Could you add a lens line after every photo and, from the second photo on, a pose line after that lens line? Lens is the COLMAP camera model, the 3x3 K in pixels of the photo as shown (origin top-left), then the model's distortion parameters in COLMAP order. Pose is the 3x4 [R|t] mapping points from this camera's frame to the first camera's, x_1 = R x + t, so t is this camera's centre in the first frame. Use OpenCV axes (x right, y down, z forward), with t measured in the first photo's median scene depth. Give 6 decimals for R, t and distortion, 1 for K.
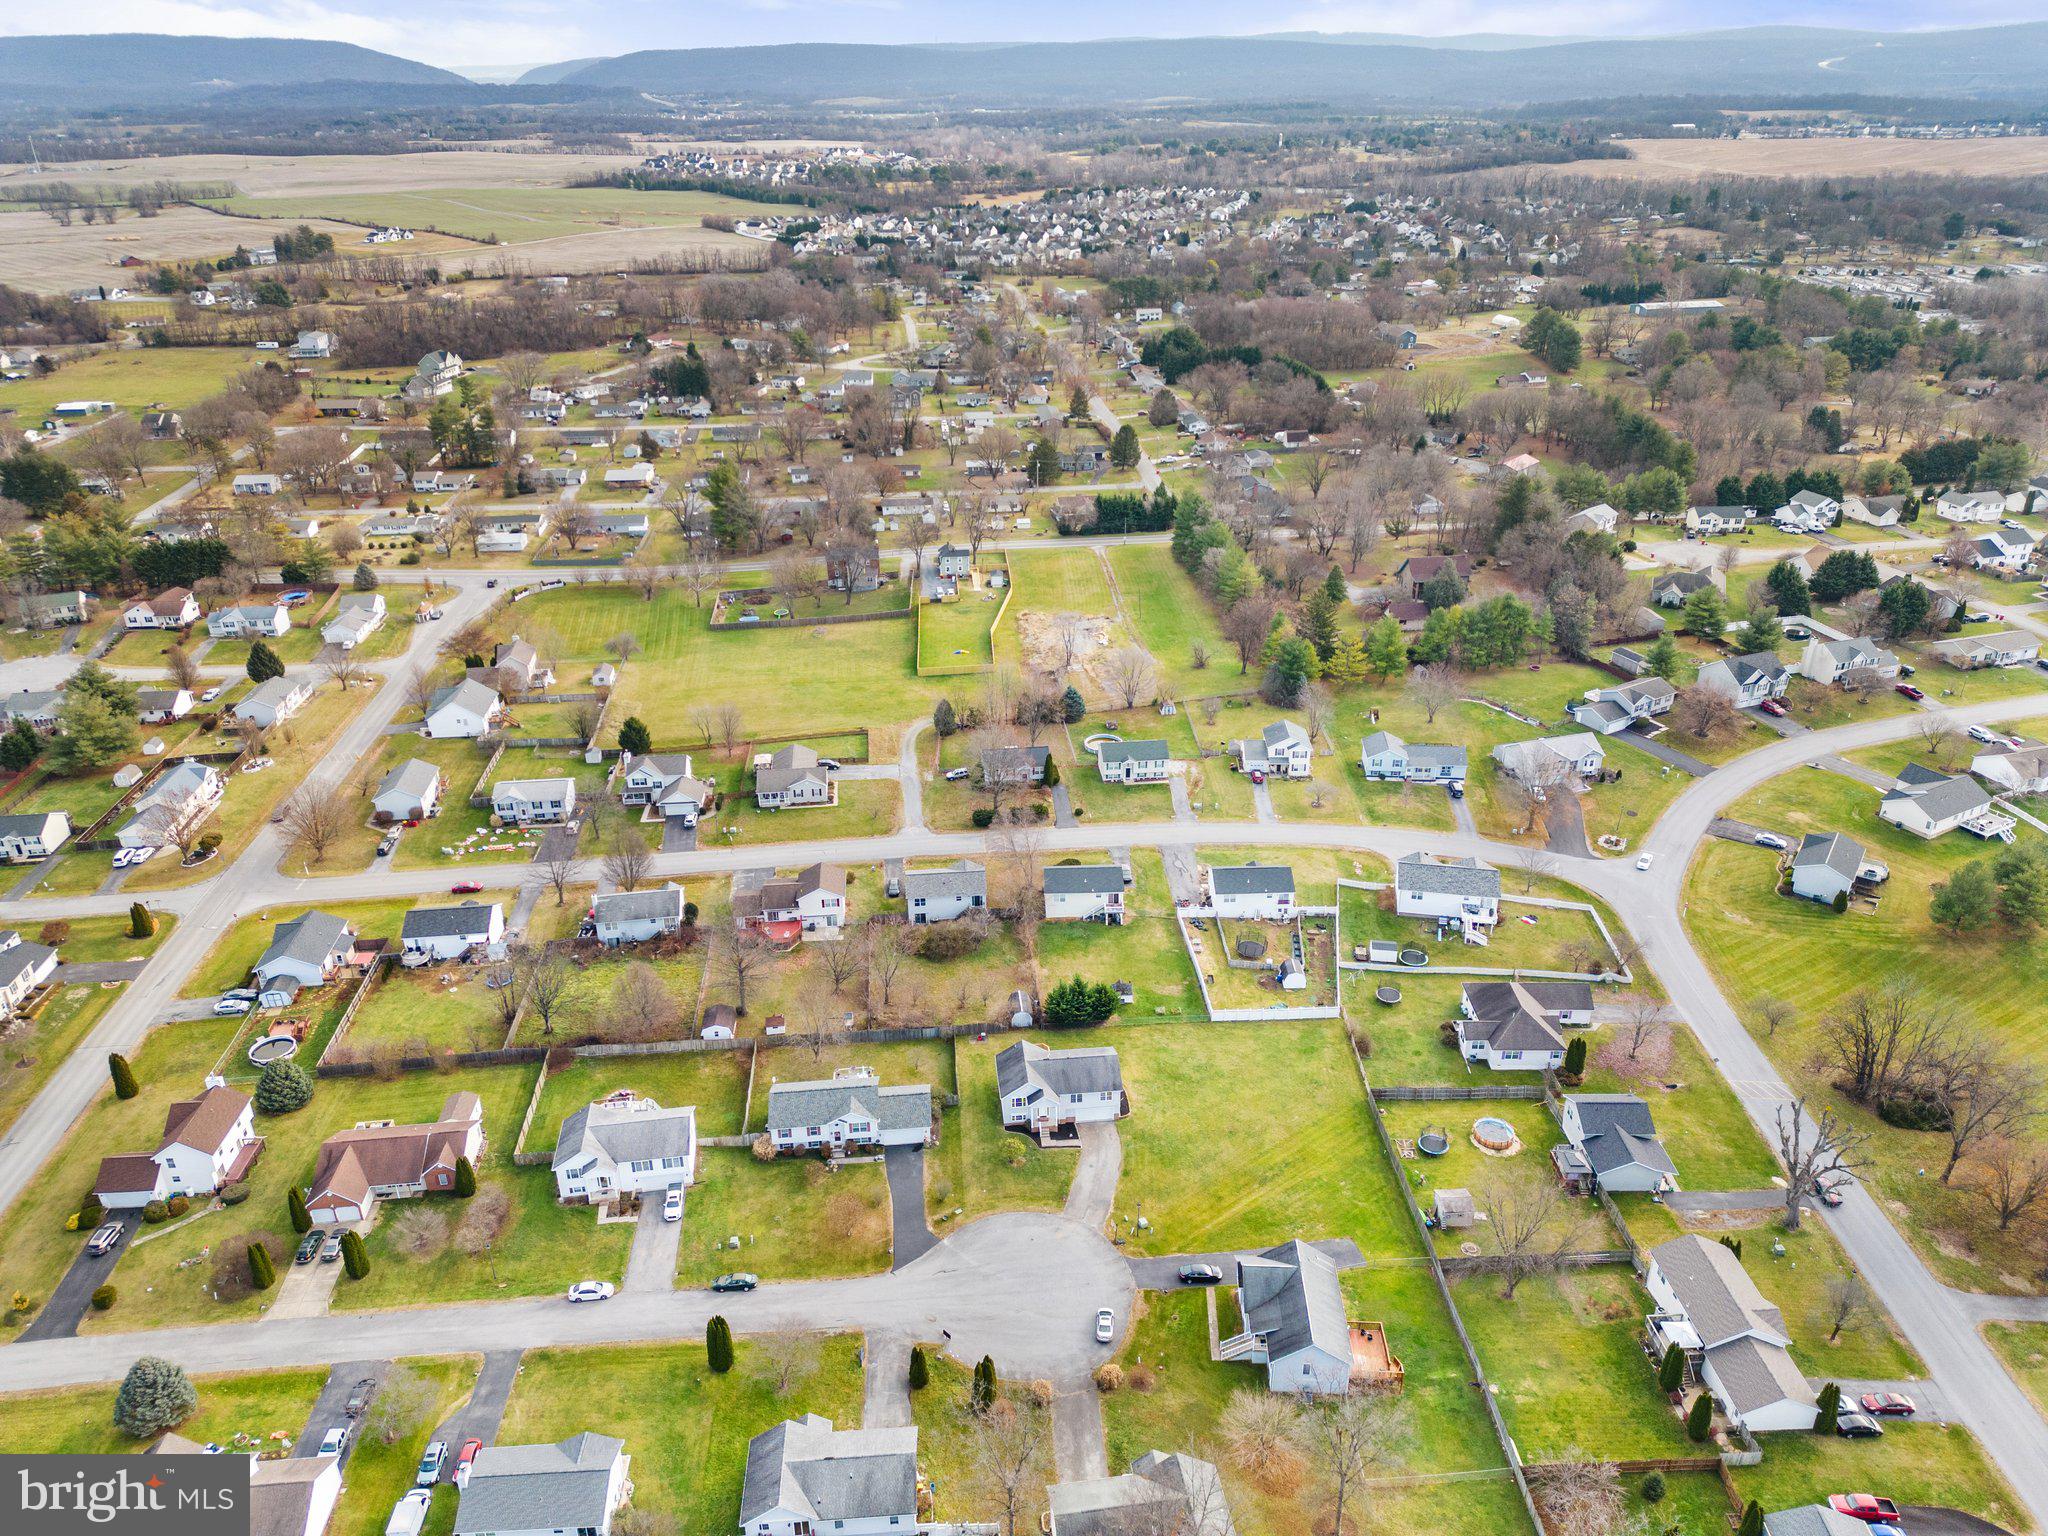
lens RADIAL K [[1422.4, 0, 1010.0], [0, 1422.4, 763.8], [0, 0, 1]] dist [0.093830, -0.097304]
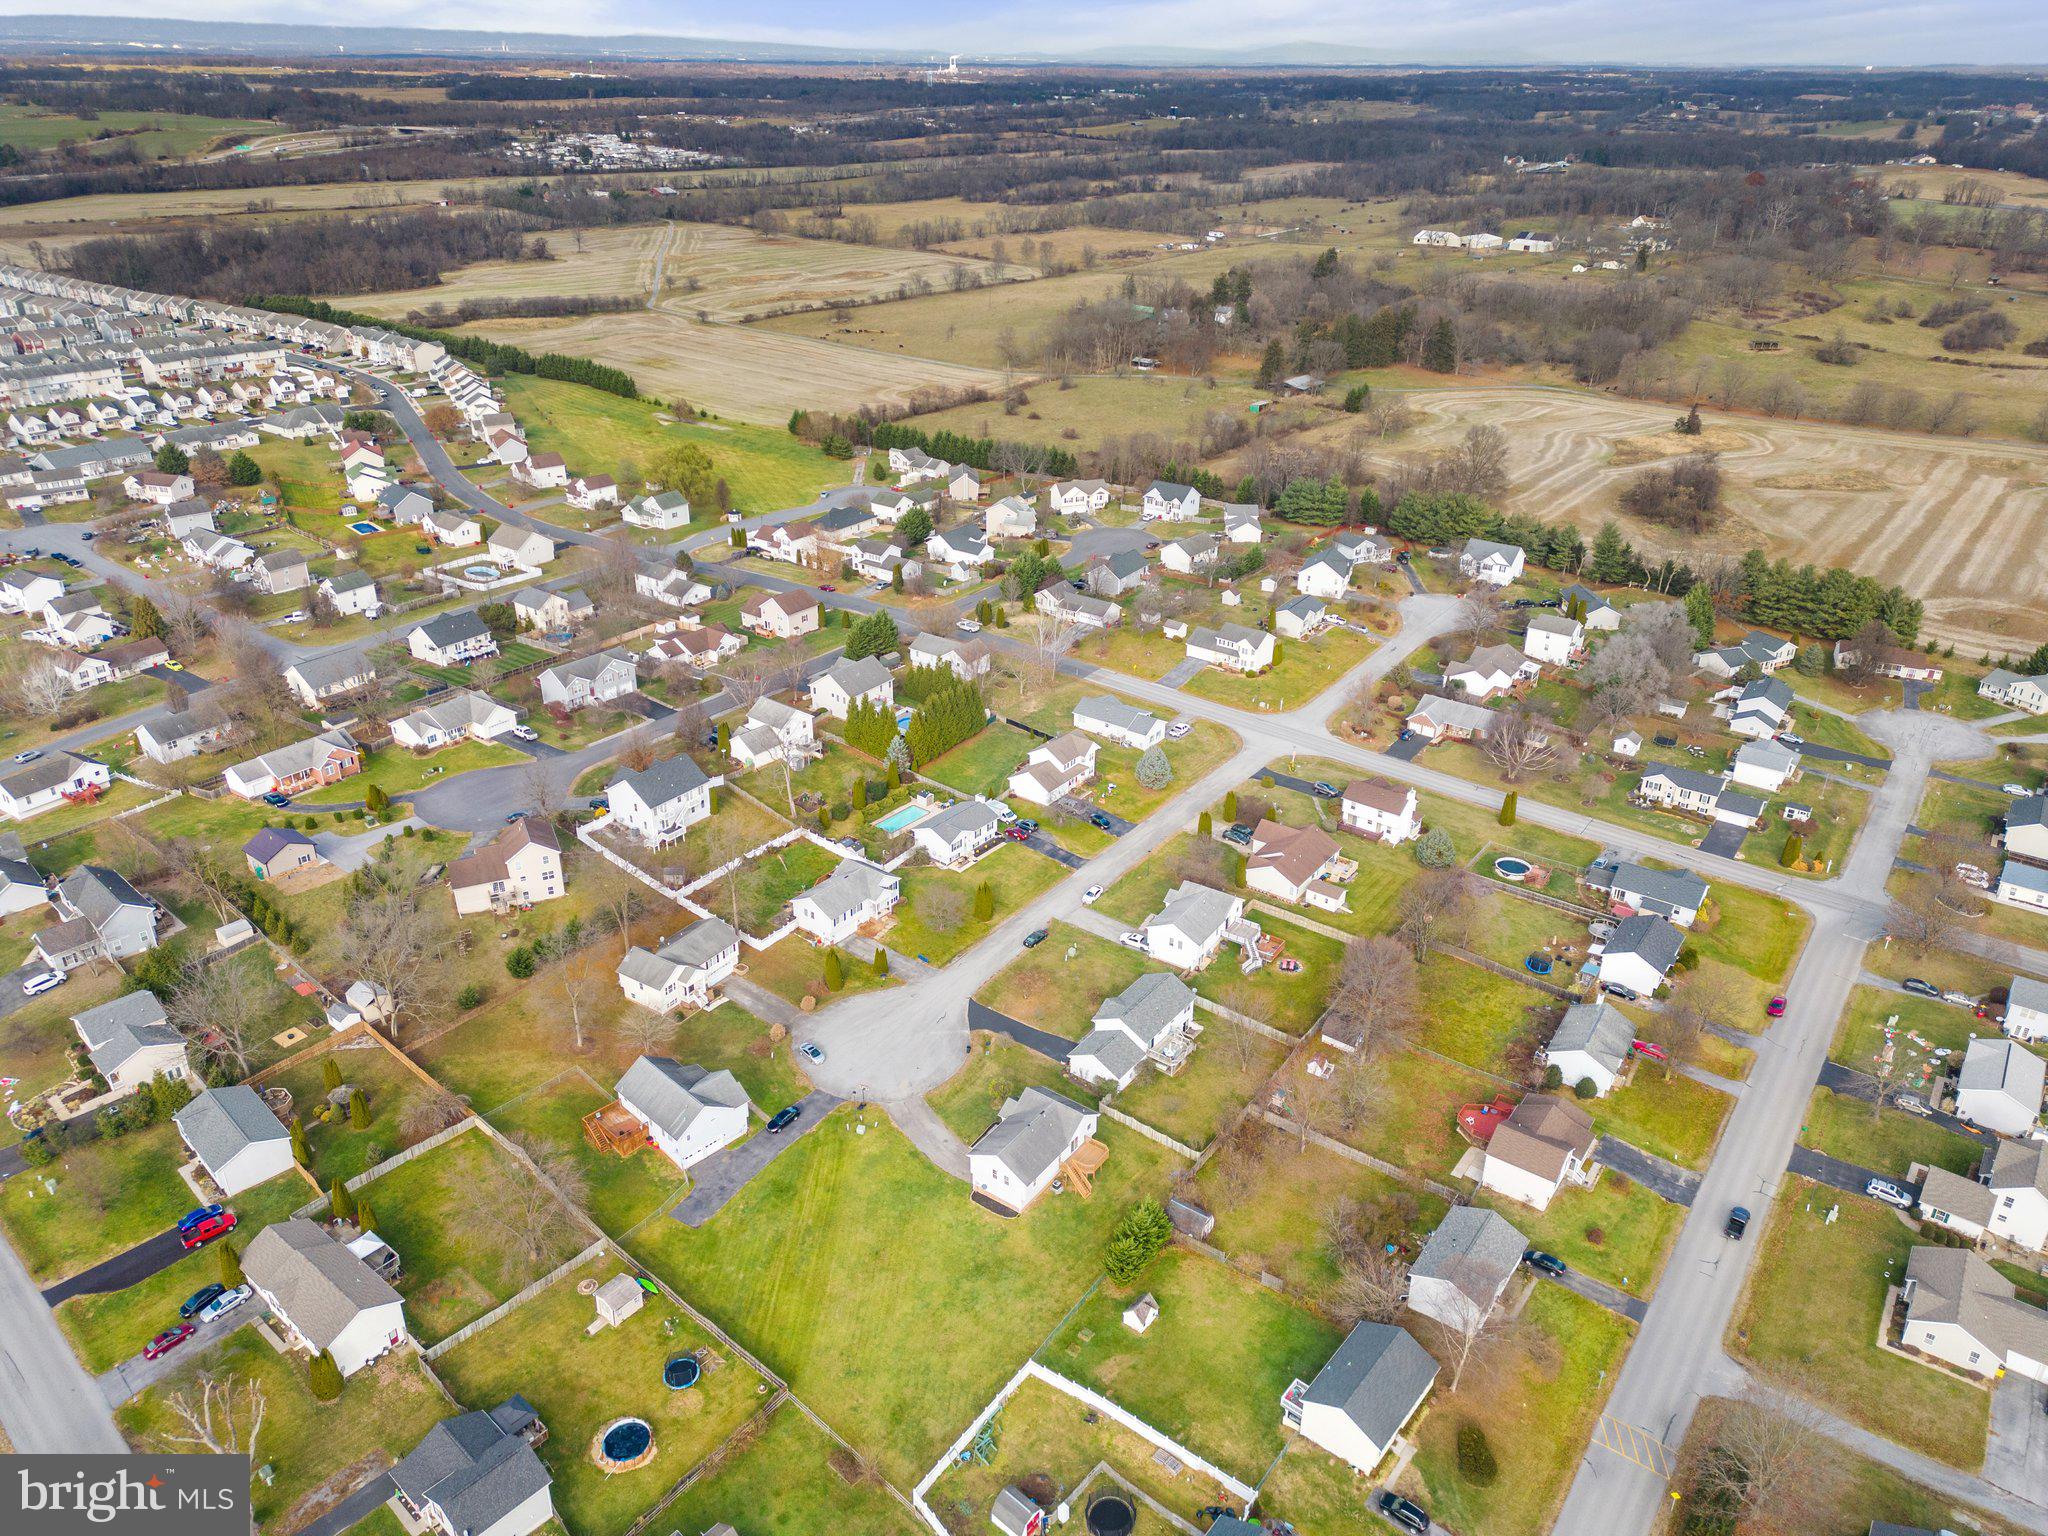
lens RADIAL K [[1422.9, 0, 1030.2], [0, 1422.9, 721.8], [0, 0, 1]] dist [0.080735, -0.077238]
pose [[-0.649563, 0.325796, -0.686968, 0.446341], [-0.332494, 0.690837, 0.642021, -0.431333], [0.683751, 0.645446, -0.340417, 0.858712]]
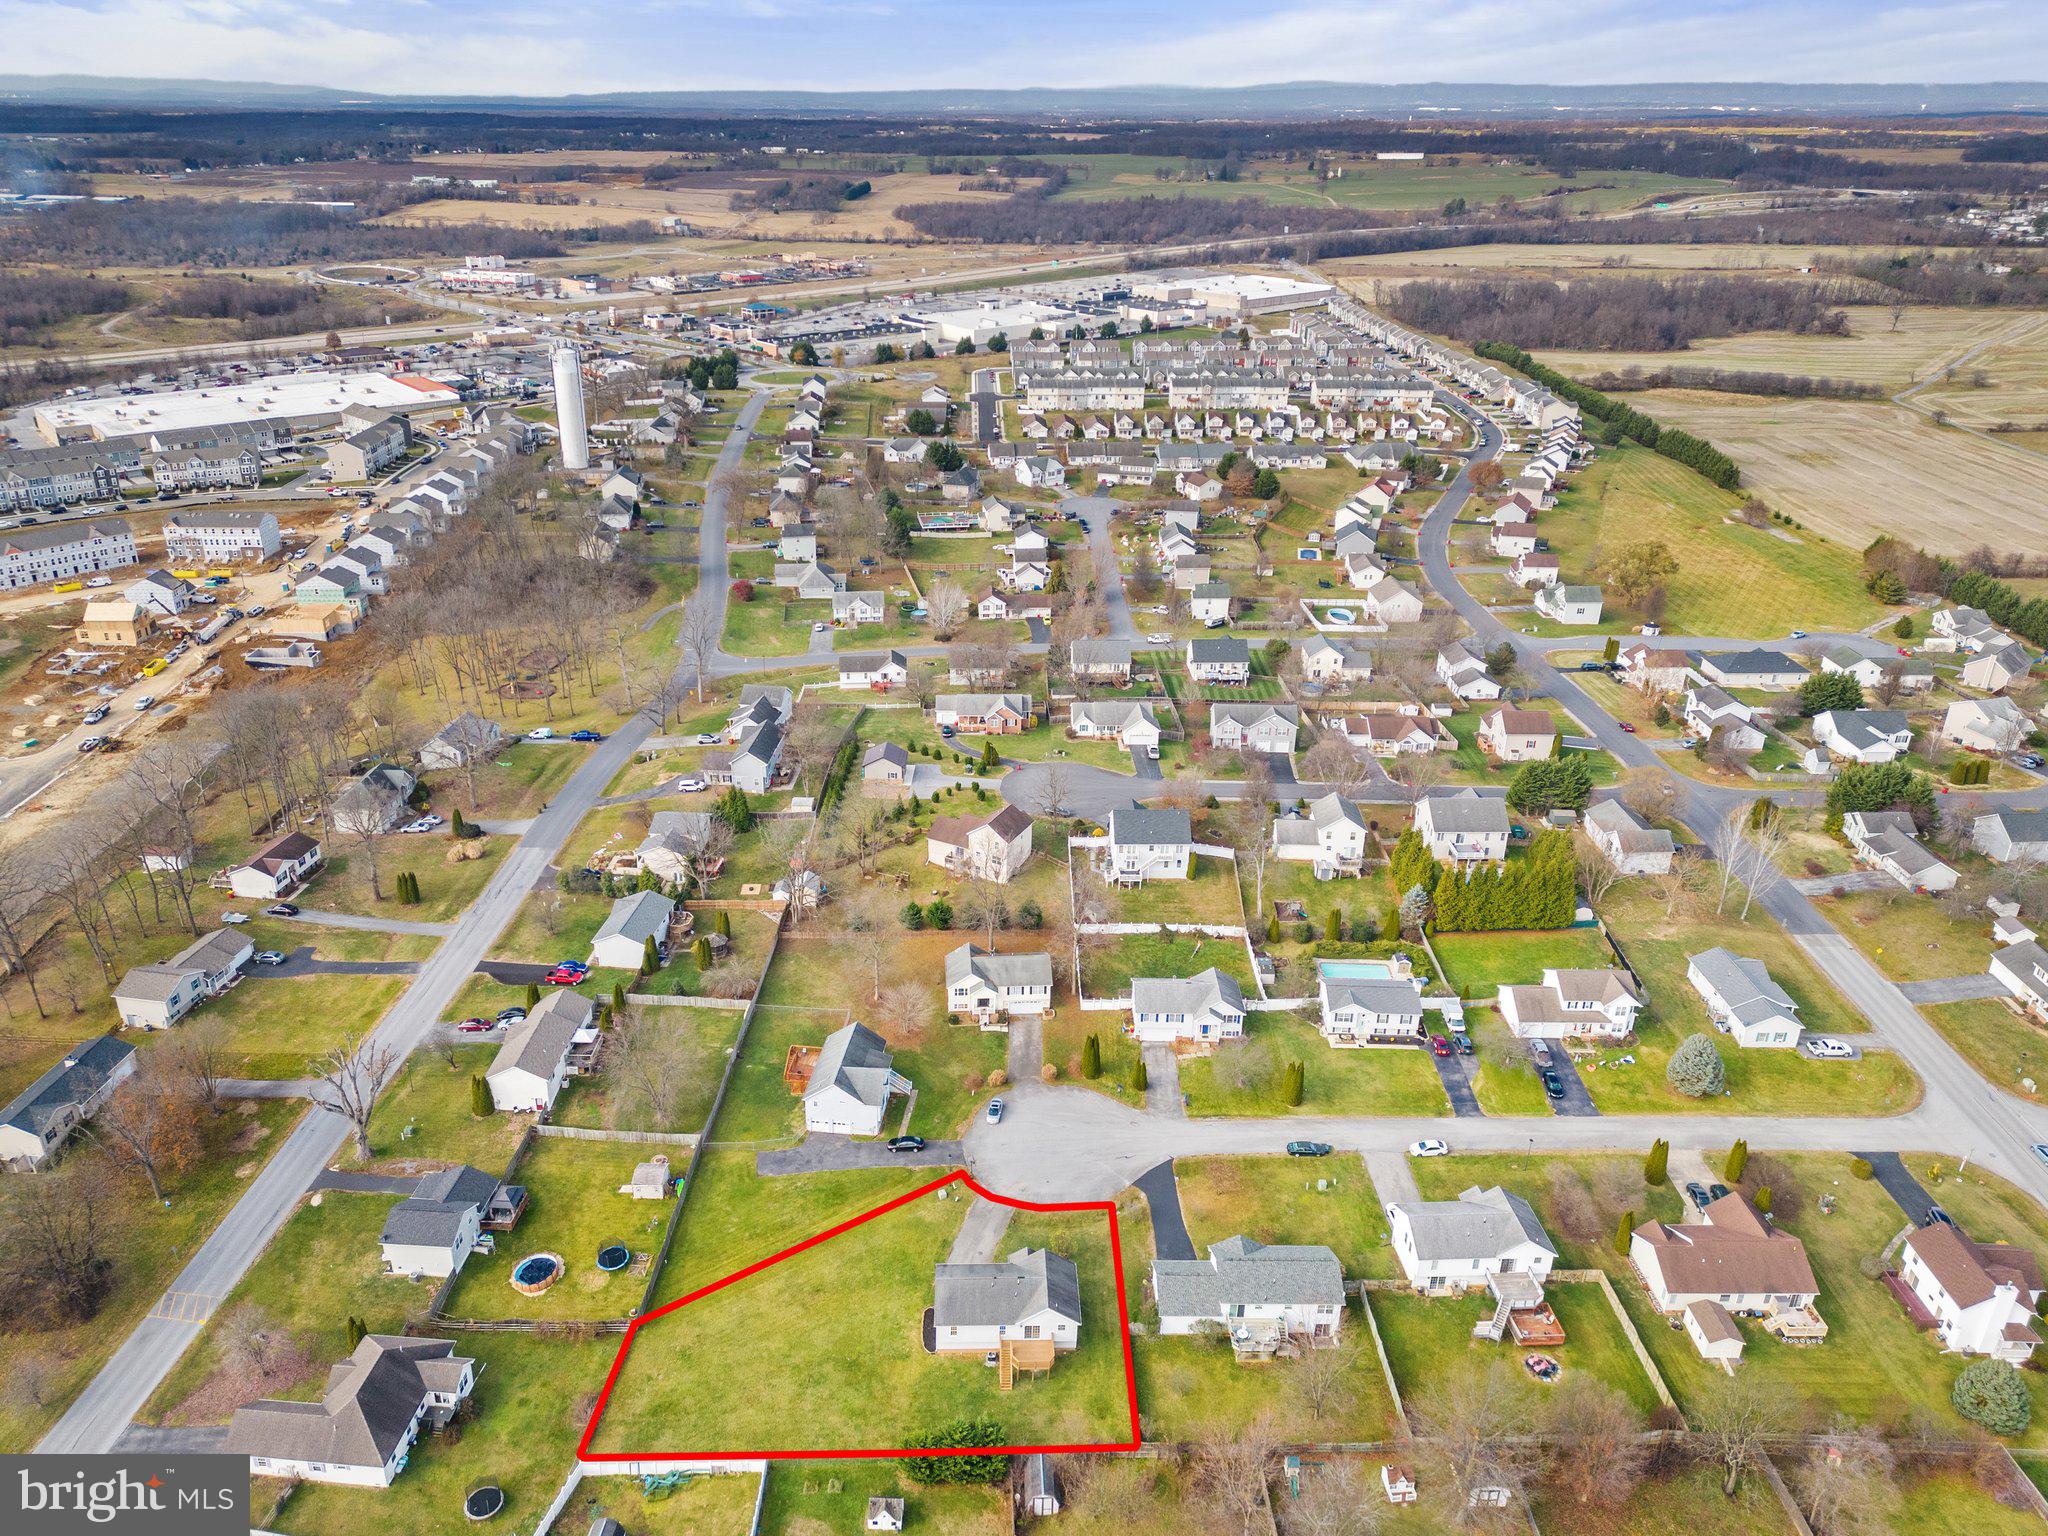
lens RADIAL K [[1422.4, 0, 1010.0], [0, 1422.4, 763.8], [0, 0, 1]] dist [0.093830, -0.097304]
pose [[-0.997935, -0.014642, 0.062533, -0.012870], [0.038744, 0.639299, 0.767981, -0.474803], [-0.051222, 0.768819, -0.637412, 0.975207]]
